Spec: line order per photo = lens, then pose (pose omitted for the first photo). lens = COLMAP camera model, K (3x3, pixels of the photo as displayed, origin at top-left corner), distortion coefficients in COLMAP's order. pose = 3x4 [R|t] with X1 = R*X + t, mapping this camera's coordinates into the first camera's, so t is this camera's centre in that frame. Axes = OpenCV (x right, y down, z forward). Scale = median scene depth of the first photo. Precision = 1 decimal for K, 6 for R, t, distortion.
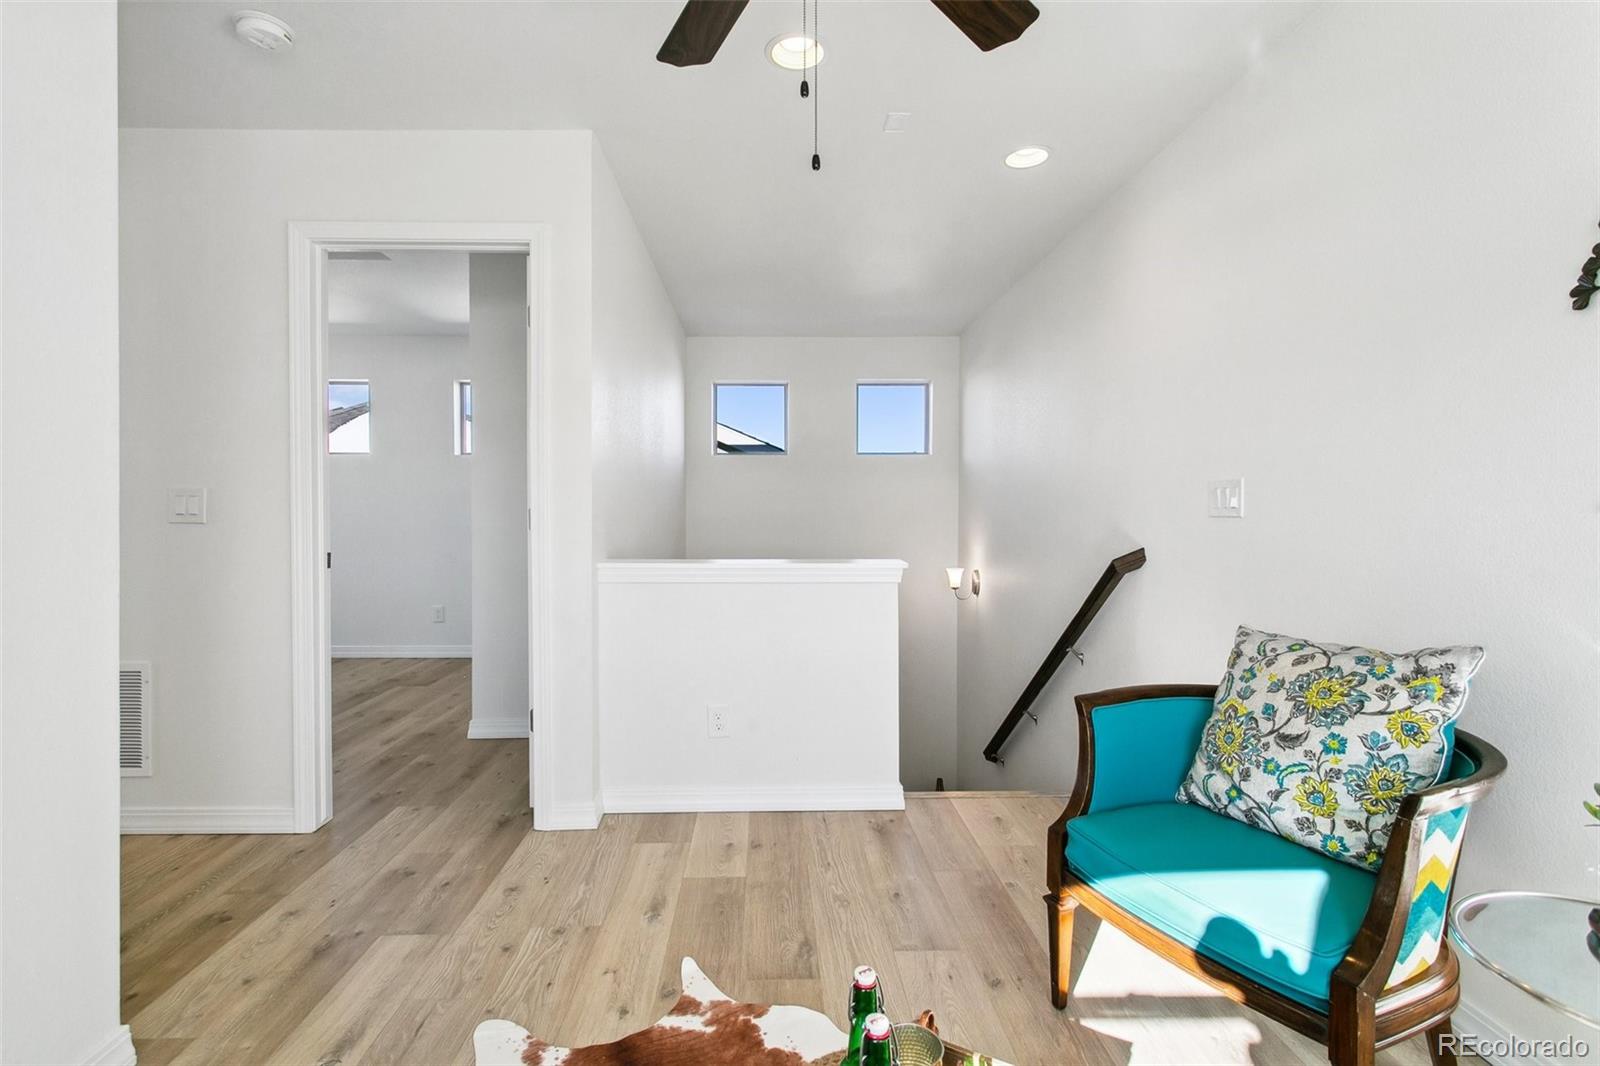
lens RADIAL K [[745.4, 0, 792.2], [0, 745.4, 519.1], [0, 0, 1]] dist [-0.000110, -0.000188]
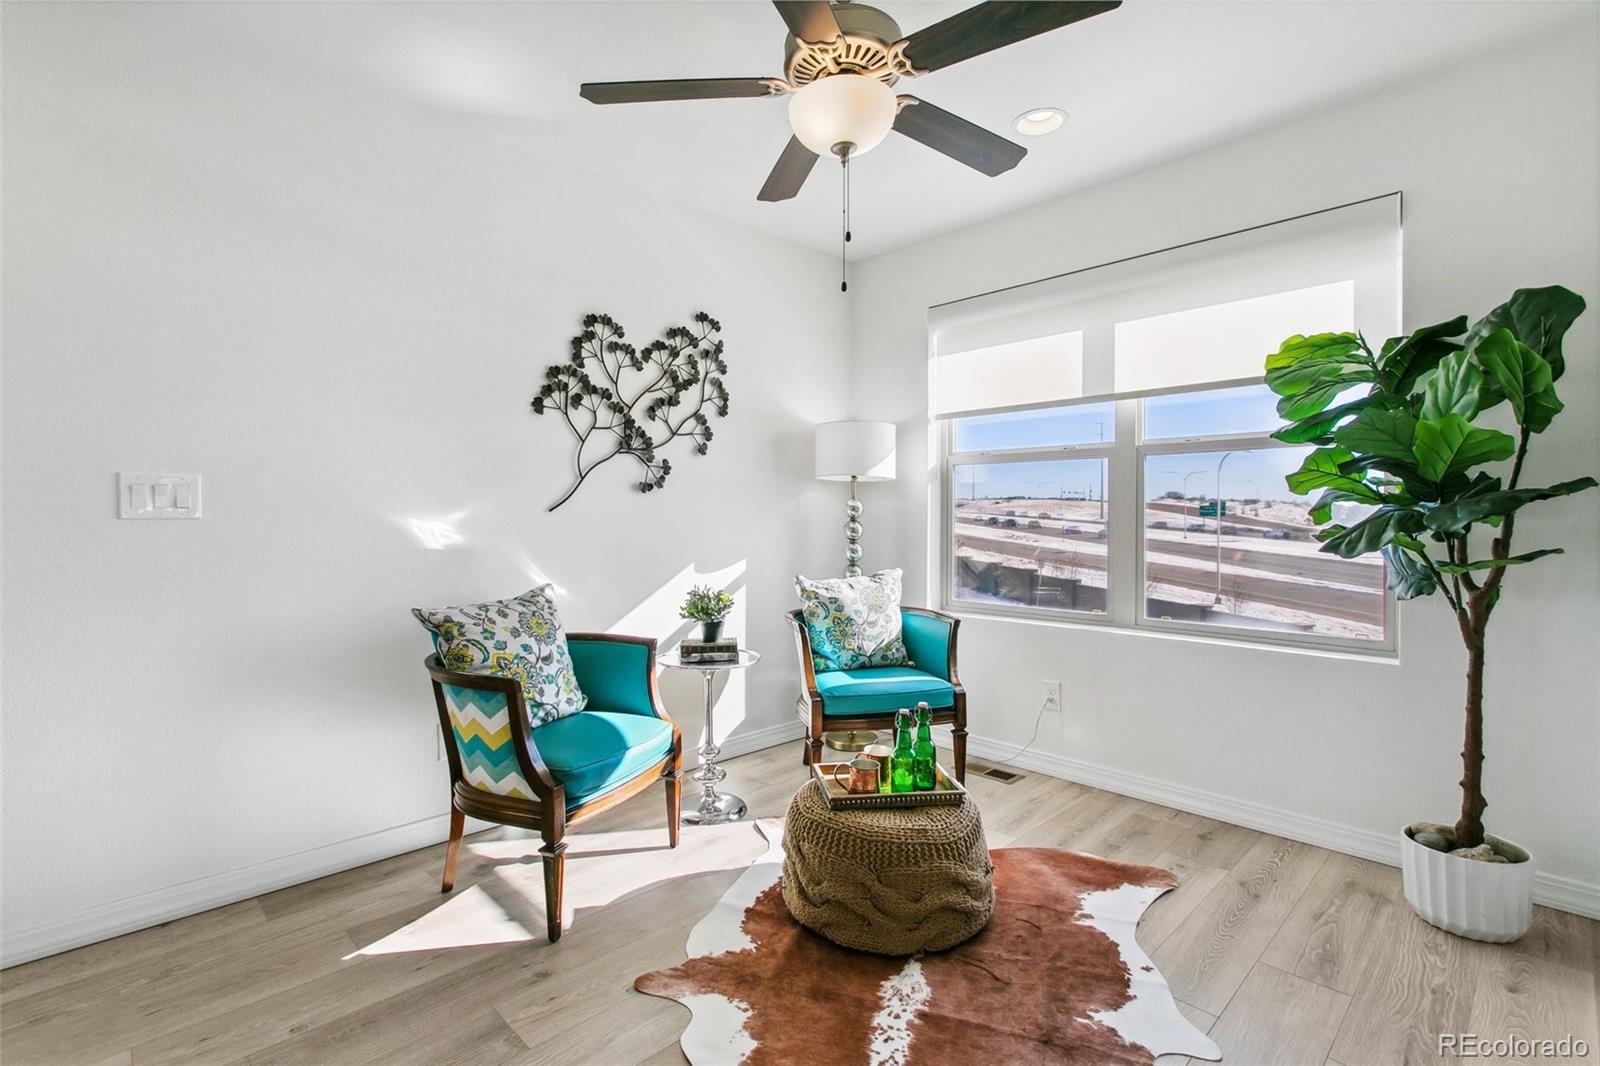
lens RADIAL K [[745.4, 0, 799.7], [0, 745.4, 528.0], [0, 0, 1]] dist [-0.000110, -0.000188]
pose [[-0.684918, -0.001319, 0.728619, -0.802334], [0.008890, 0.999909, 0.010167, 0.013565], [-0.728566, 0.013441, -0.684844, 1.644213]]
